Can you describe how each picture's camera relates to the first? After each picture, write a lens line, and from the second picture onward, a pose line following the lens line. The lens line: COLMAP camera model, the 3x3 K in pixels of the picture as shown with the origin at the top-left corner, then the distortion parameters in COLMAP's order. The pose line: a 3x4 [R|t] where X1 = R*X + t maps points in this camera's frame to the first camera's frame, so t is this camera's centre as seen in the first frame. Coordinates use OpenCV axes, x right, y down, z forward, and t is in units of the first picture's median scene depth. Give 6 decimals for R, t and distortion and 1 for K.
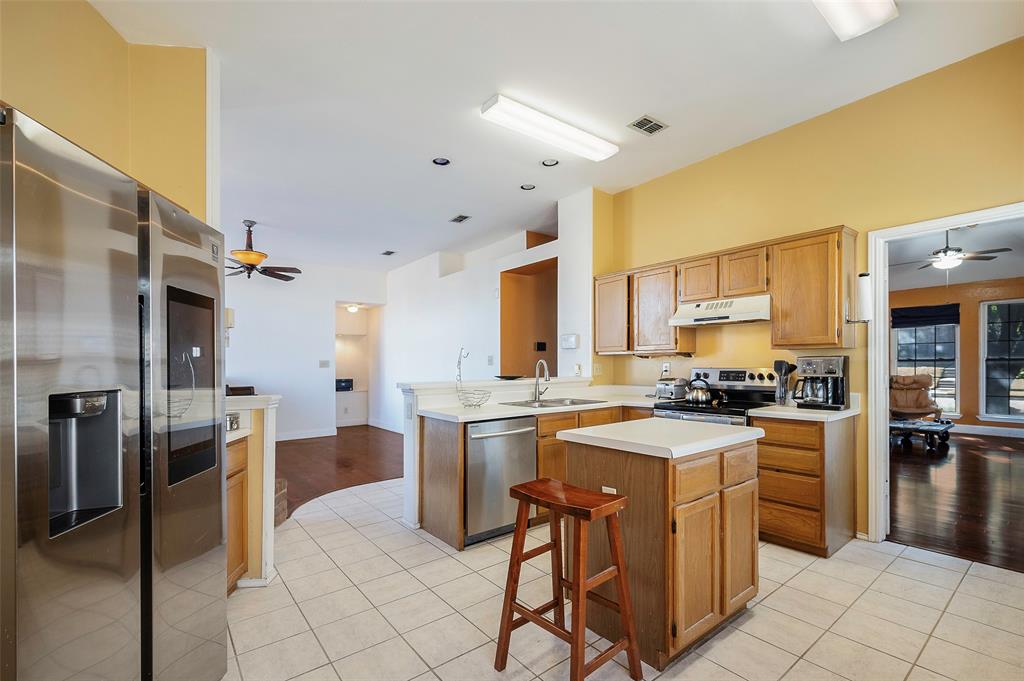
lens RADIAL K [[453.3, 0, 515.8], [0, 453.3, 365.1], [0, 0, 1]] dist [0.000170, -0.000006]
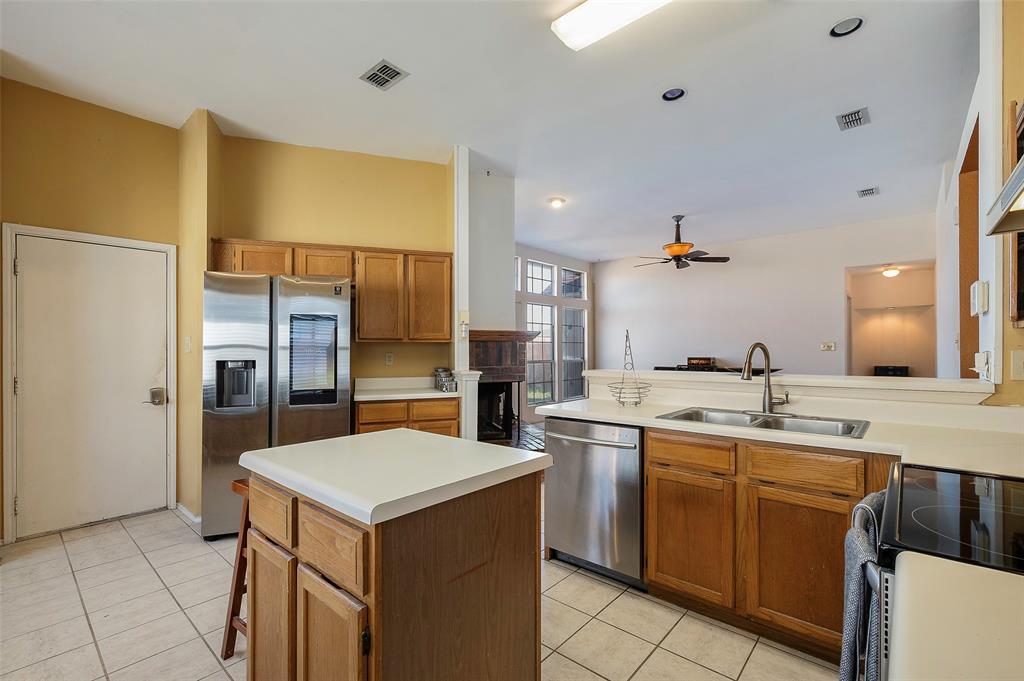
lens RADIAL K [[443.2, 0, 512.5], [0, 443.2, 349.4], [0, 0, 1]] dist [0.000168, -0.000144]
pose [[0.186277, 0.013006, -0.982411, 0.389520], [-0.001715, 0.999915, 0.012913, -0.009808], [0.982496, -0.000721, 0.186283, 0.410103]]
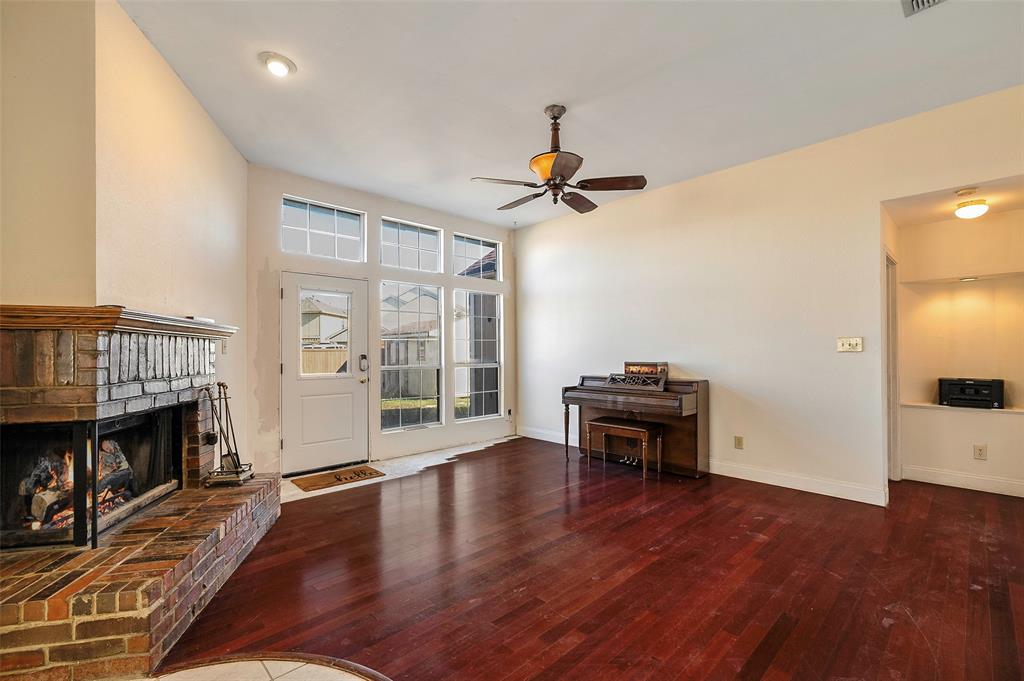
lens RADIAL K [[438.9, 0, 508.2], [0, 438.9, 348.8], [0, 0, 1]] dist [0.001701, 0.000320]
pose [[0.101952, 0.010119, -0.994738, -0.009203], [-0.001558, 0.999949, 0.010012, -0.003368], [0.994788, 0.000529, 0.101963, 0.877500]]
